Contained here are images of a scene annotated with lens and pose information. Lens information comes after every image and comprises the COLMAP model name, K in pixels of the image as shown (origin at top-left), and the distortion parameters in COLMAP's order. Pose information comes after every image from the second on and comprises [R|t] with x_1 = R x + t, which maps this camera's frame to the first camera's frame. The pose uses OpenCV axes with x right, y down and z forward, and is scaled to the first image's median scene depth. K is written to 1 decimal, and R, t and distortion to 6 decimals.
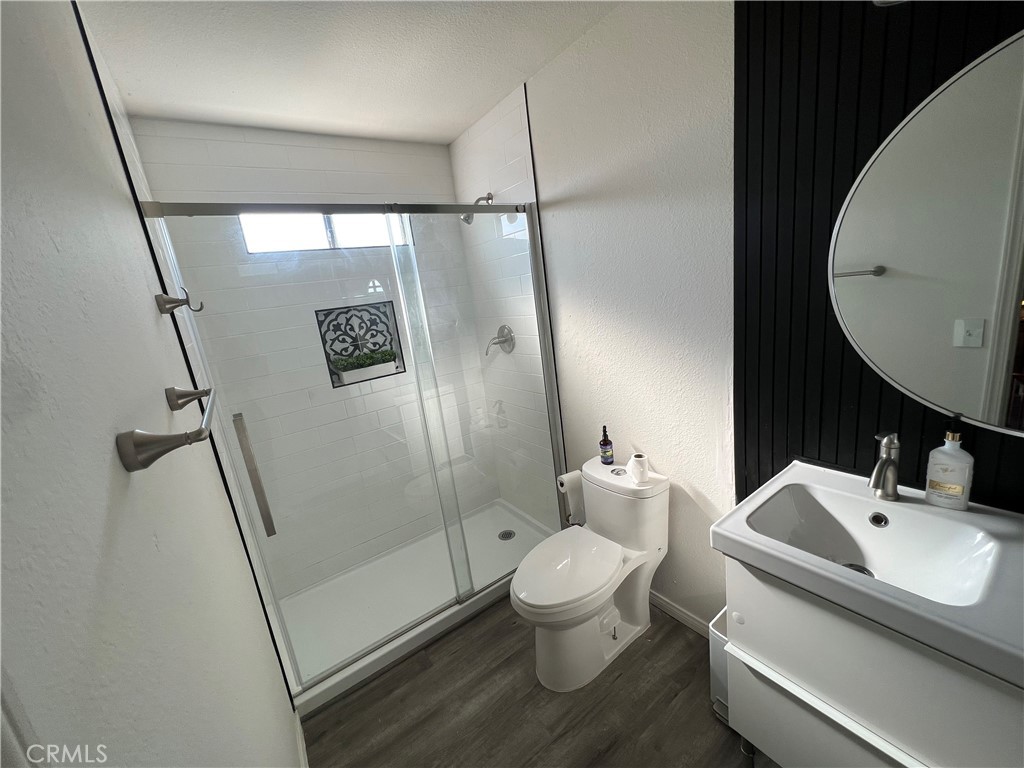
lens RADIAL K [[409.2, 0, 512.0], [0, 409.2, 384.0], [0, 0, 1]] dist [0.000572, 0.000037]
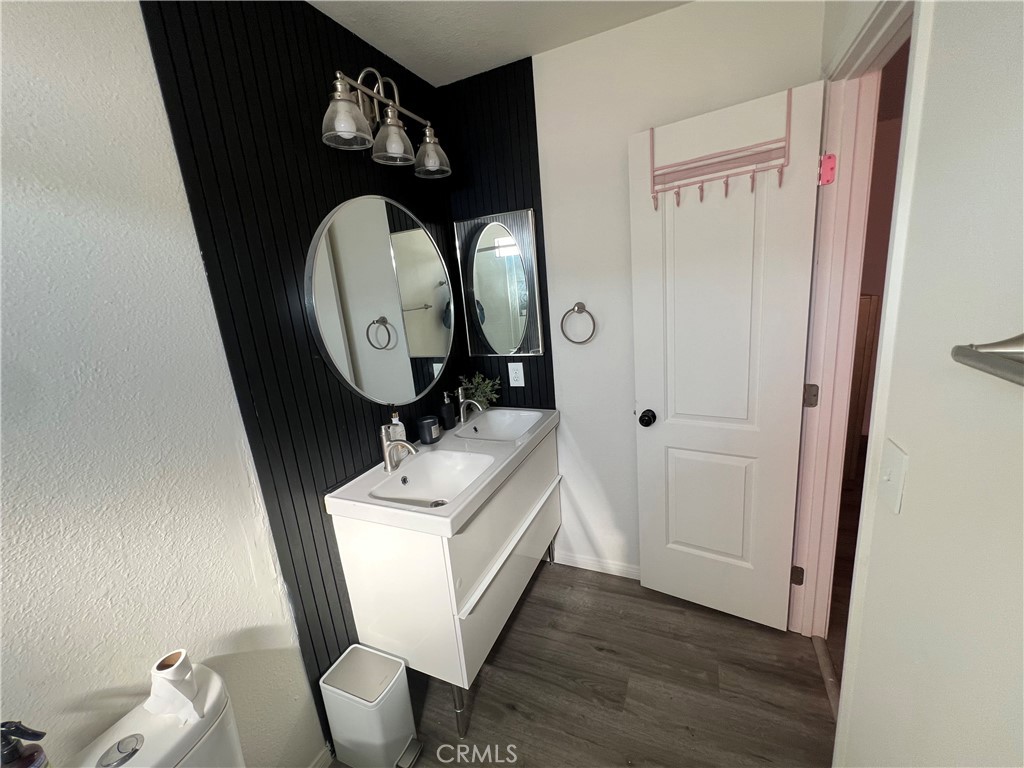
lens RADIAL K [[409.2, 0, 512.0], [0, 409.2, 384.0], [0, 0, 1]] dist [0.000572, 0.000037]
pose [[-0.502655, -0.026201, 0.864090, -0.628097], [0.340131, 0.912930, 0.225541, -0.209129], [-0.794763, 0.407273, -0.449977, 1.323080]]
